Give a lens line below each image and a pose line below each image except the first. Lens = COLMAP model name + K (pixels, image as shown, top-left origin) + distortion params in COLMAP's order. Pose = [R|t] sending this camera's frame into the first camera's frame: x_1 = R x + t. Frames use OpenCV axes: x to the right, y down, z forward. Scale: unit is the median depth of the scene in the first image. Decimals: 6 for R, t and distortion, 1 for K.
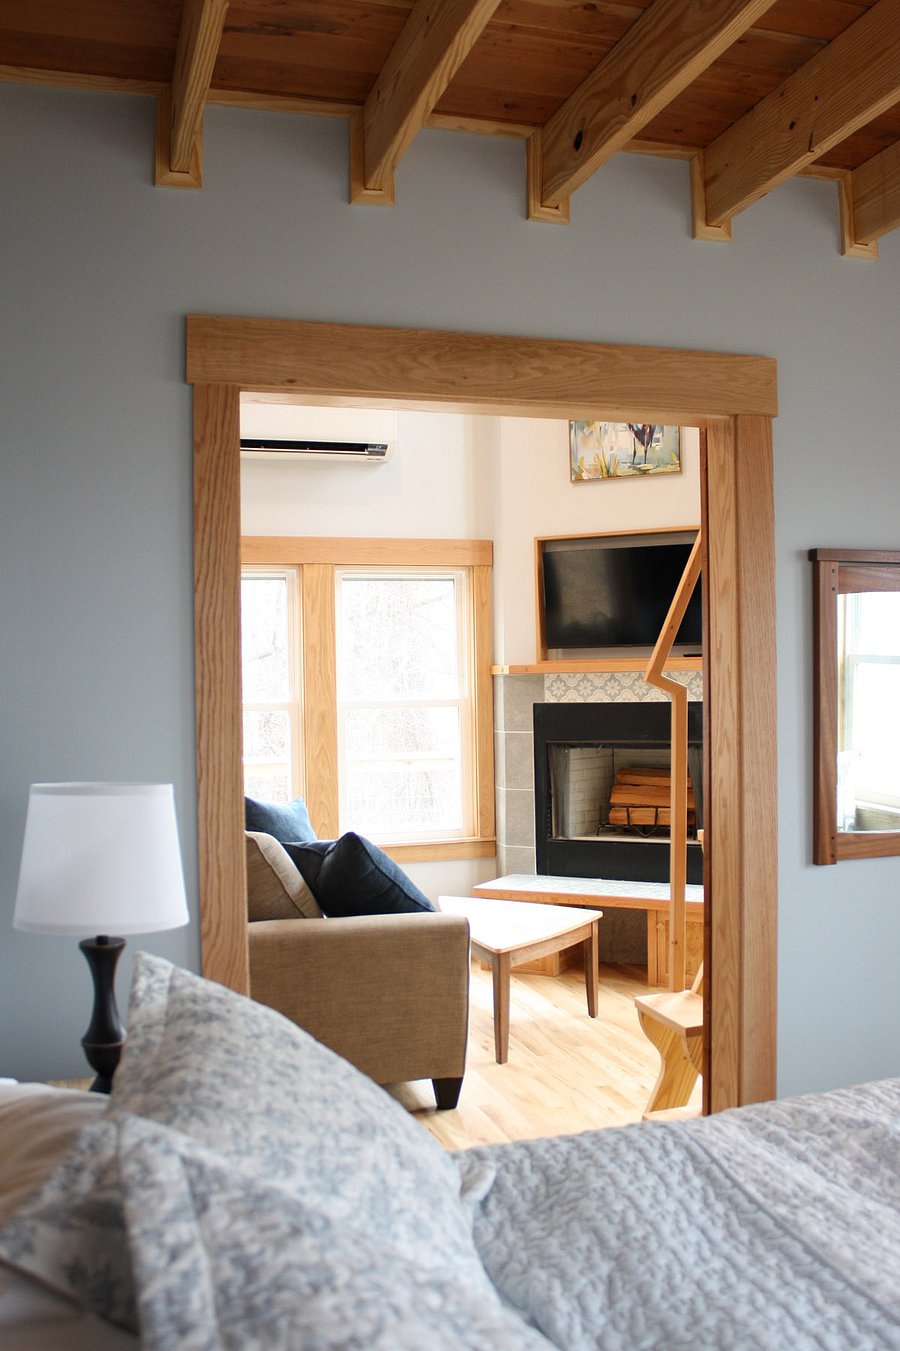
lens RADIAL K [[1241.5, 0, 439.2], [0, 1241.5, 681.5], [0, 0, 1]] dist [0.003155, 0.000000]
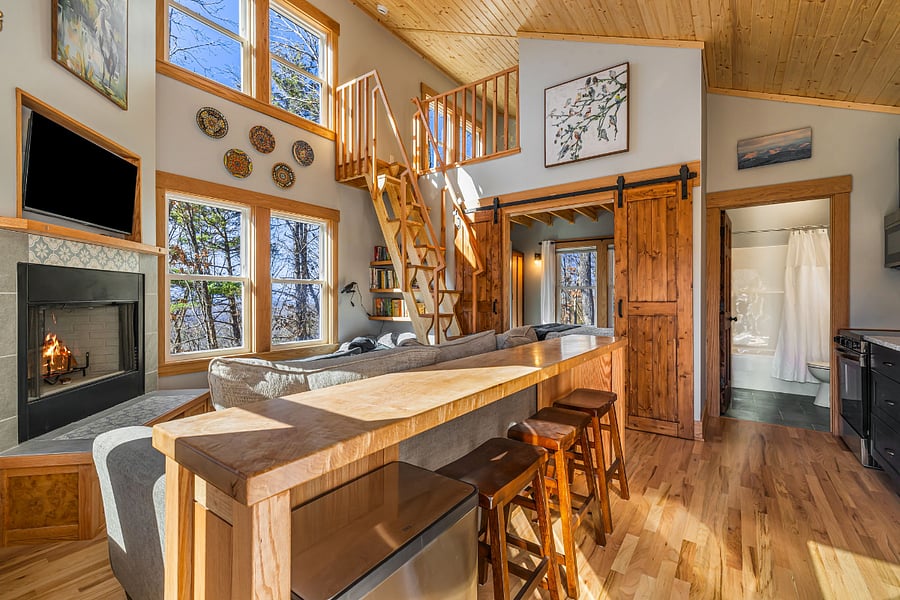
lens RADIAL K [[398.9, 0, 444.8], [0, 398.9, 297.7], [0, 0, 1]] dist [0.007703, -0.000443]
pose [[-0.603320, 0.008799, 0.797451, -0.370038], [0.005379, 0.999961, -0.006964, 0.049043], [-0.797481, 0.000088, -0.603344, 0.939866]]
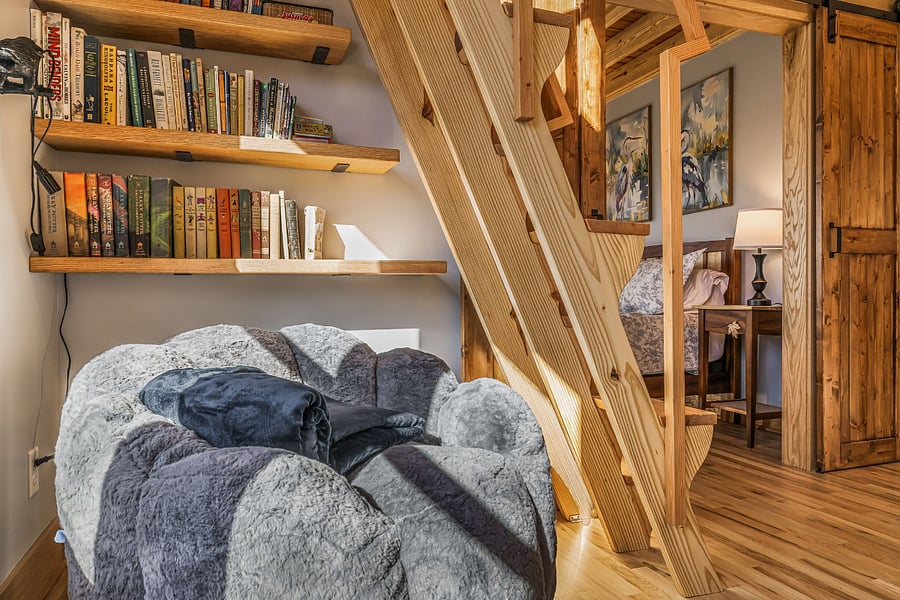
lens RADIAL K [[605.7, 0, 450.0], [0, 605.7, 300.7], [0, 0, 1]] dist [0.007750, -0.005371]
pose [[-0.998191, 0.007063, -0.059704, 0.212380], [0.006330, 0.999902, 0.012447, 0.096655], [0.059786, 0.012047, -0.998139, 0.827706]]
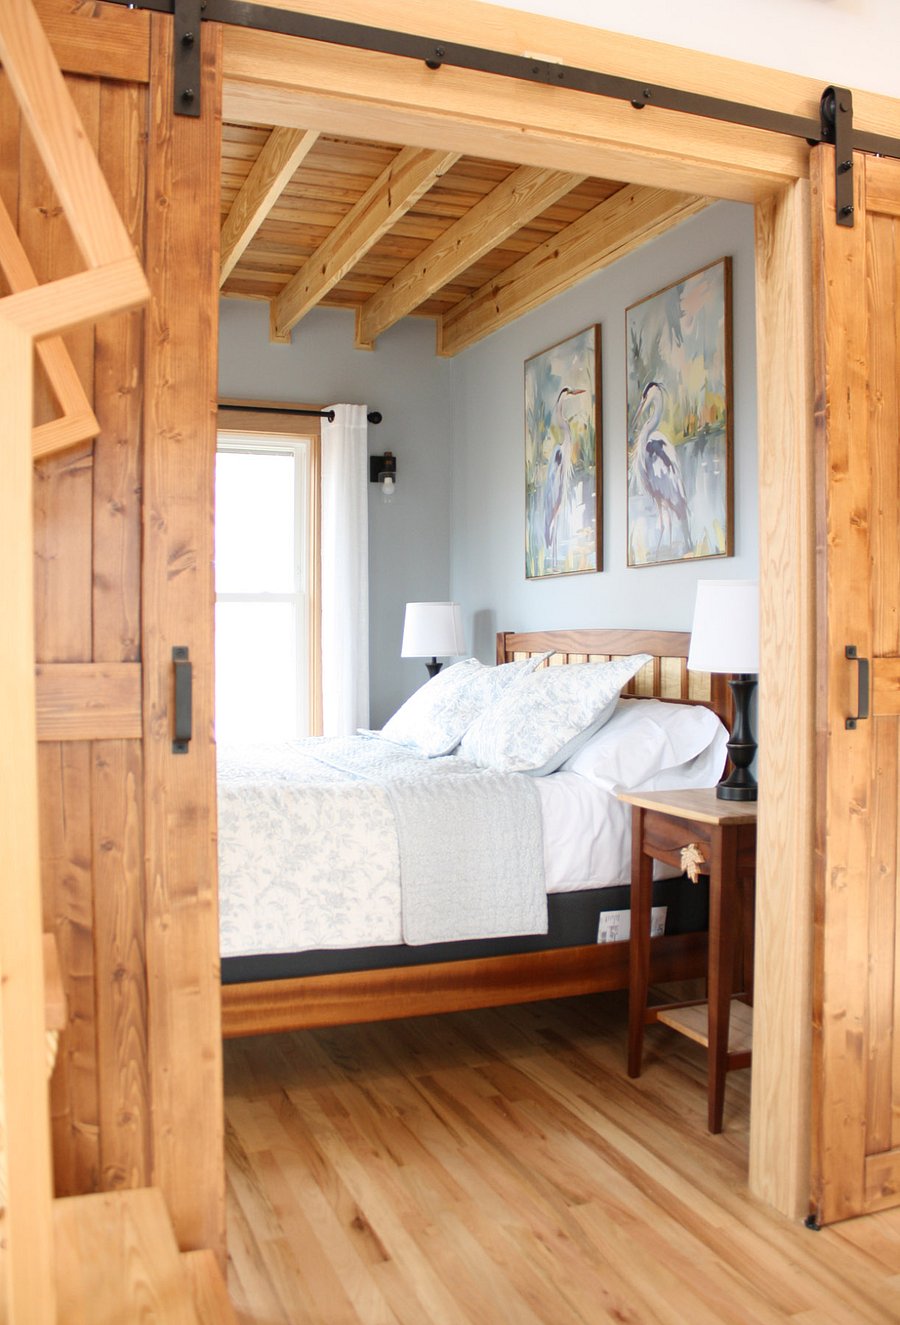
lens RADIAL K [[1163.4, 0, 455.3], [0, 1163.4, 638.7], [0, 0, 1]] dist [-0.126462, 0.082350]
pose [[-0.996102, 0.002466, -0.088177, 0.066195], [0.001895, 0.999977, 0.006556, 0.044464], [0.088191, 0.006363, -0.996083, 0.746269]]
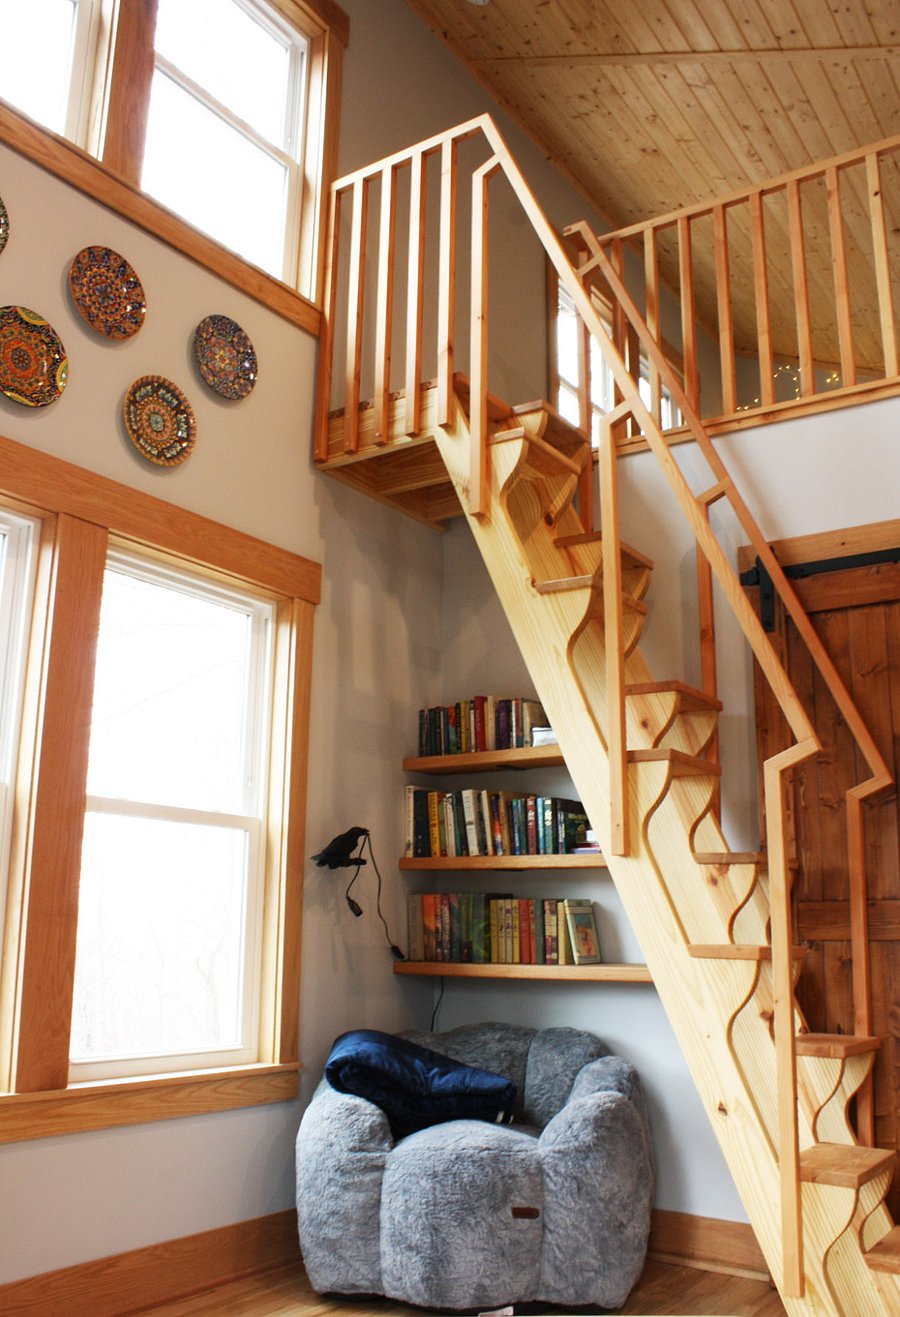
lens RADIAL K [[1140.0, 0, 453.5], [0, 1140.0, 658.8], [0, 0, 1]] dist [-0.109420, 0.008569]
pose [[-0.640762, 0.175553, 0.747399, -0.133376], [-0.006474, 0.972236, -0.233914, 0.064309], [-0.767712, -0.154722, -0.621835, 0.951933]]
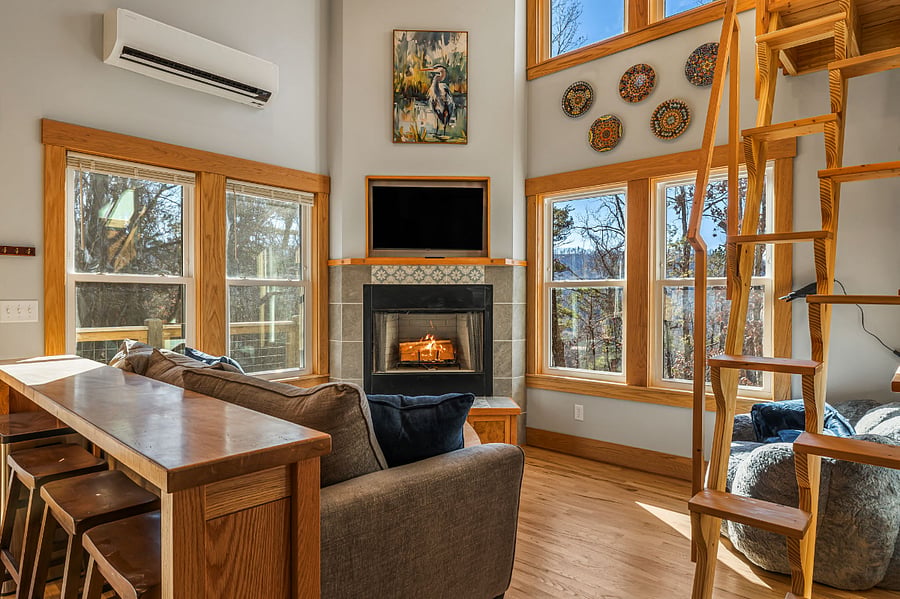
lens RADIAL K [[534.1, 0, 439.1], [0, 534.1, 298.9], [0, 0, 1]] dist [-0.007927, 0.000110]
pose [[0.860333, 0.019263, 0.509369, -0.179395], [-0.016598, 0.999814, -0.009776, 0.040553], [-0.509462, -0.000044, 0.860493, 0.397620]]
